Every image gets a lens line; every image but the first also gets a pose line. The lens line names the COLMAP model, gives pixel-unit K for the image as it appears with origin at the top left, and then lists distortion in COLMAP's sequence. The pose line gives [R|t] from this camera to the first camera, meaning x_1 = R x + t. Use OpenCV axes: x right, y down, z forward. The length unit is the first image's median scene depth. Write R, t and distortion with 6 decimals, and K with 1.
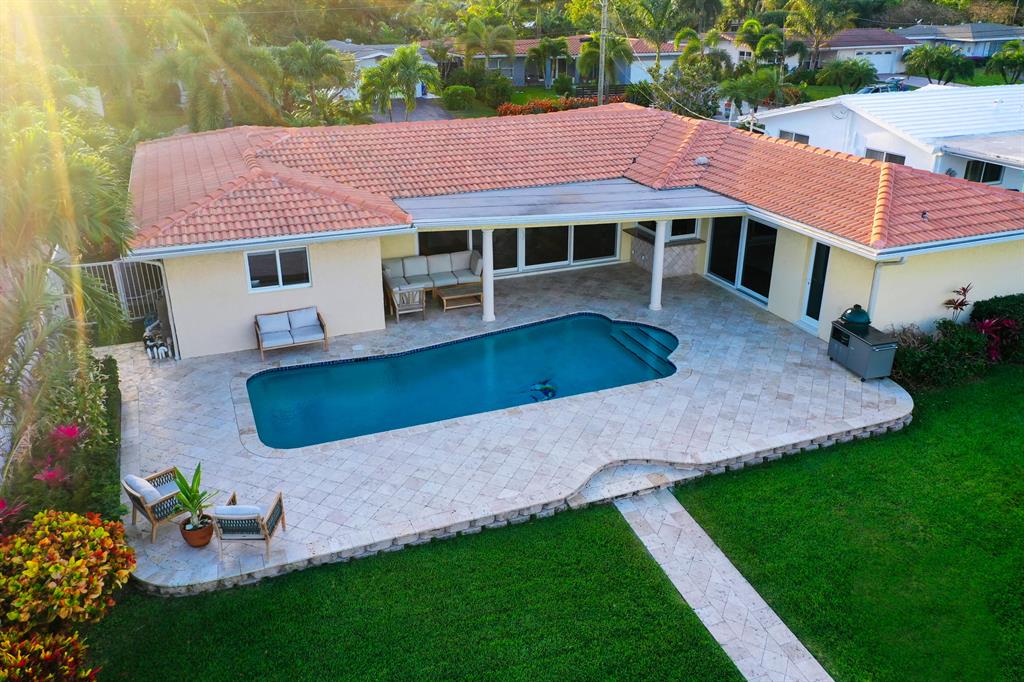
lens RADIAL K [[807.3, 0, 512.0], [0, 807.3, 341.0], [0, 0, 1]] dist [0.005594, 0.001507]
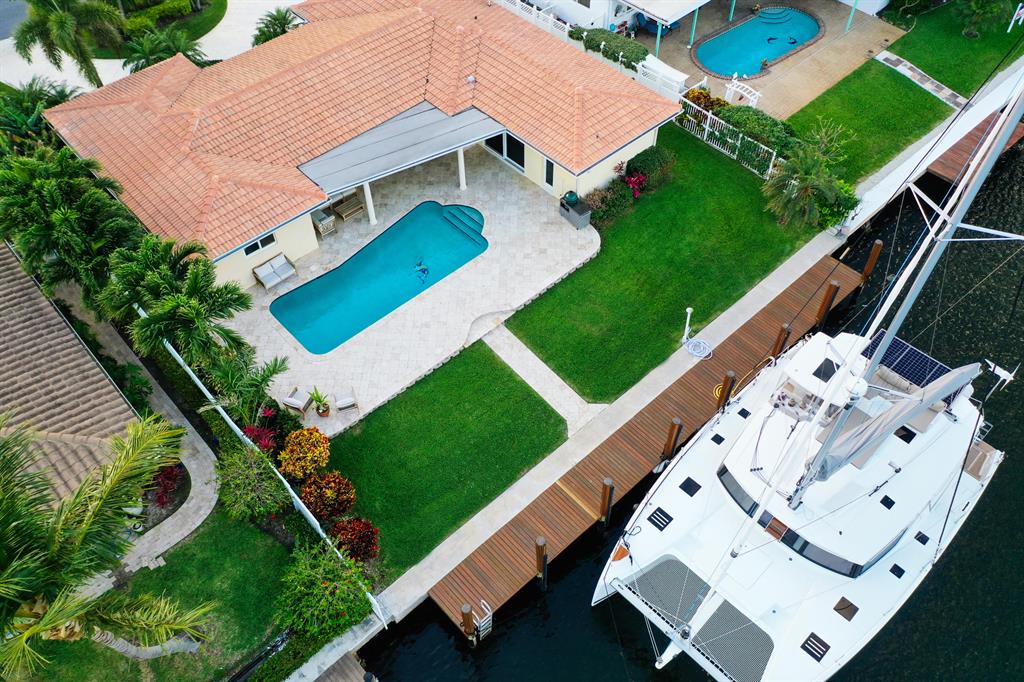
lens RADIAL K [[807.3, 0, 512.0], [0, 807.3, 341.0], [0, 0, 1]] dist [0.005594, 0.001507]
pose [[0.935402, -0.279653, 0.216374, -0.217791], [0.147073, 0.864214, 0.481149, -0.660833], [-0.321548, -0.418245, 0.849516, -0.727185]]
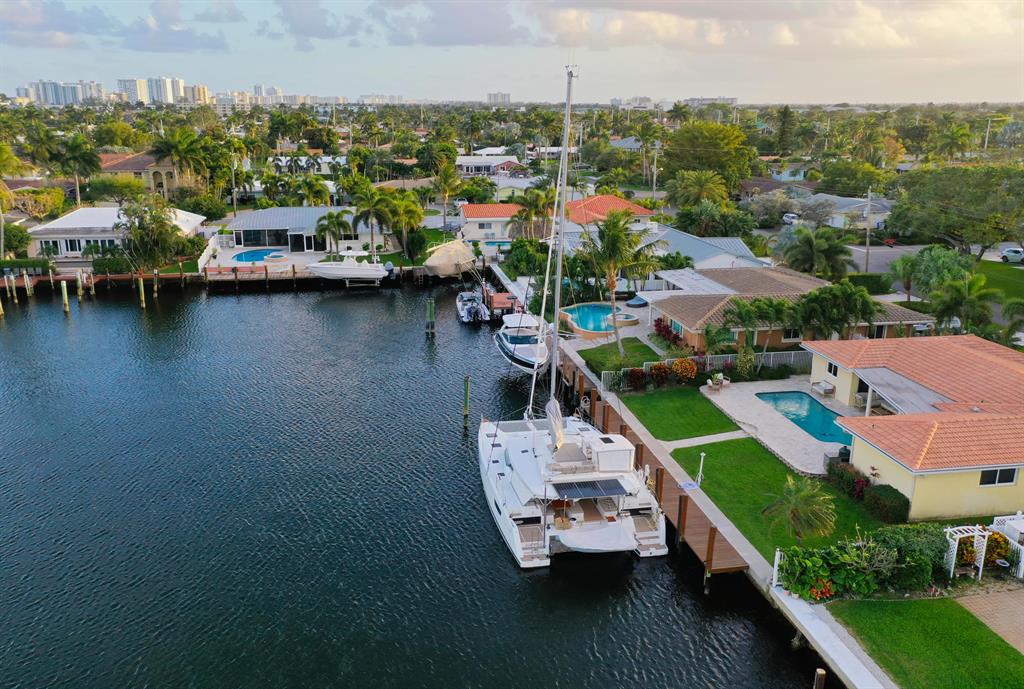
lens RADIAL K [[825.0, 0, 512.0], [0, 825.0, 344.5], [0, 0, 1]] dist [0.106414, 0.000556]
pose [[-0.199851, 0.267749, -0.942534, 2.829583], [-0.396728, 0.857450, 0.327699, -0.709774], [0.895917, 0.439421, -0.065139, 0.115657]]
